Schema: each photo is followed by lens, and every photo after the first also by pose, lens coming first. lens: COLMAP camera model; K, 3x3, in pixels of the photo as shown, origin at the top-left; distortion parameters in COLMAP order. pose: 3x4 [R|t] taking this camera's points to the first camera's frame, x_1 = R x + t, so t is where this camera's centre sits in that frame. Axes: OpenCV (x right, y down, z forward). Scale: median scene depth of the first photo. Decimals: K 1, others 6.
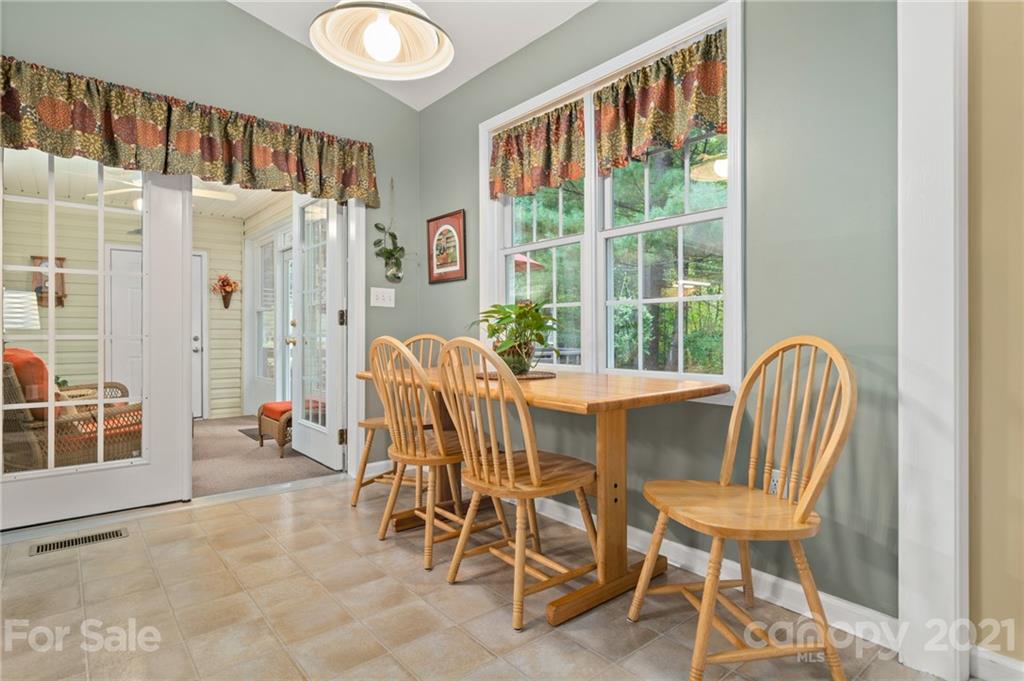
lens RADIAL K [[547.3, 0, 517.4], [0, 547.3, 333.9], [0, 0, 1]] dist [0.001847, 0.000523]
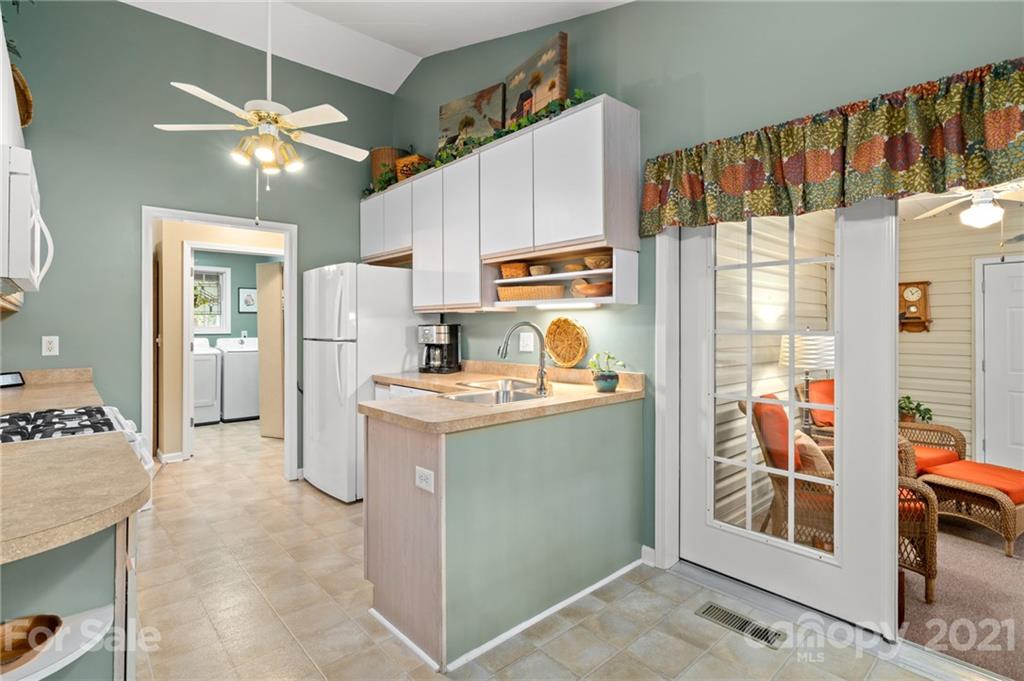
lens RADIAL K [[498.4, 0, 503.7], [0, 498.4, 325.9], [0, 0, 1]] dist [0.003175, 0.000325]
pose [[0.045272, -0.006564, -0.998953, 0.044458], [-0.006128, 0.999958, -0.006849, -0.114063], [0.998956, 0.006431, 0.045230, 0.487500]]
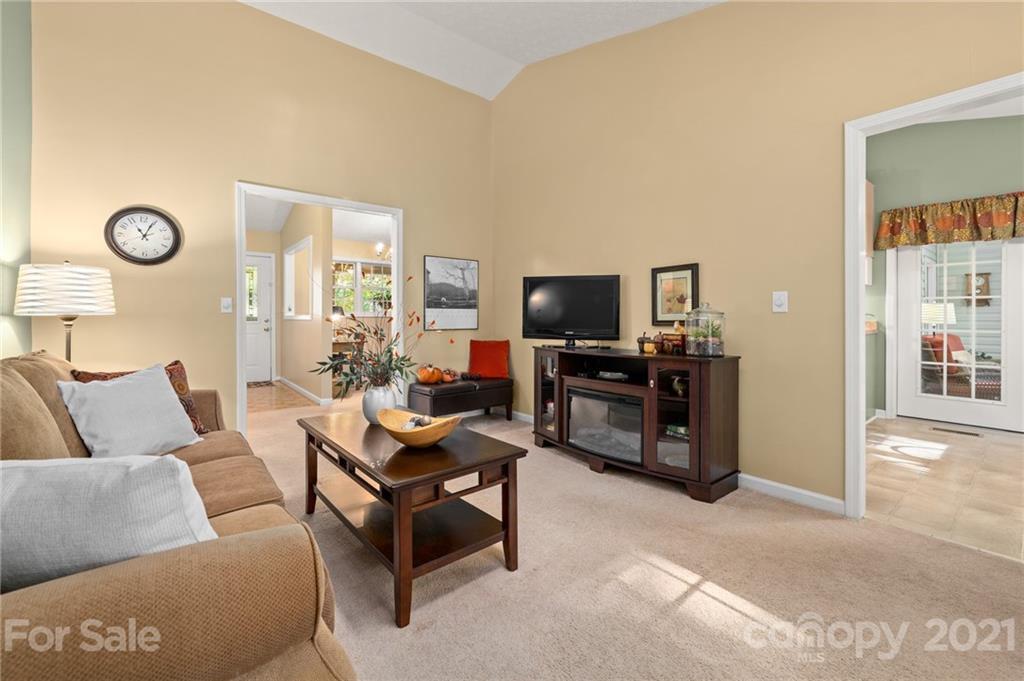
lens RADIAL K [[415.6, 0, 503.1], [0, 415.6, 316.0], [0, 0, 1]] dist [-0.012050, -0.000058]
pose [[-0.046739, -0.002134, -0.998905, 0.706817], [-0.005187, 0.999985, -0.001894, -0.036149], [0.998894, 0.005092, -0.046749, -0.537551]]
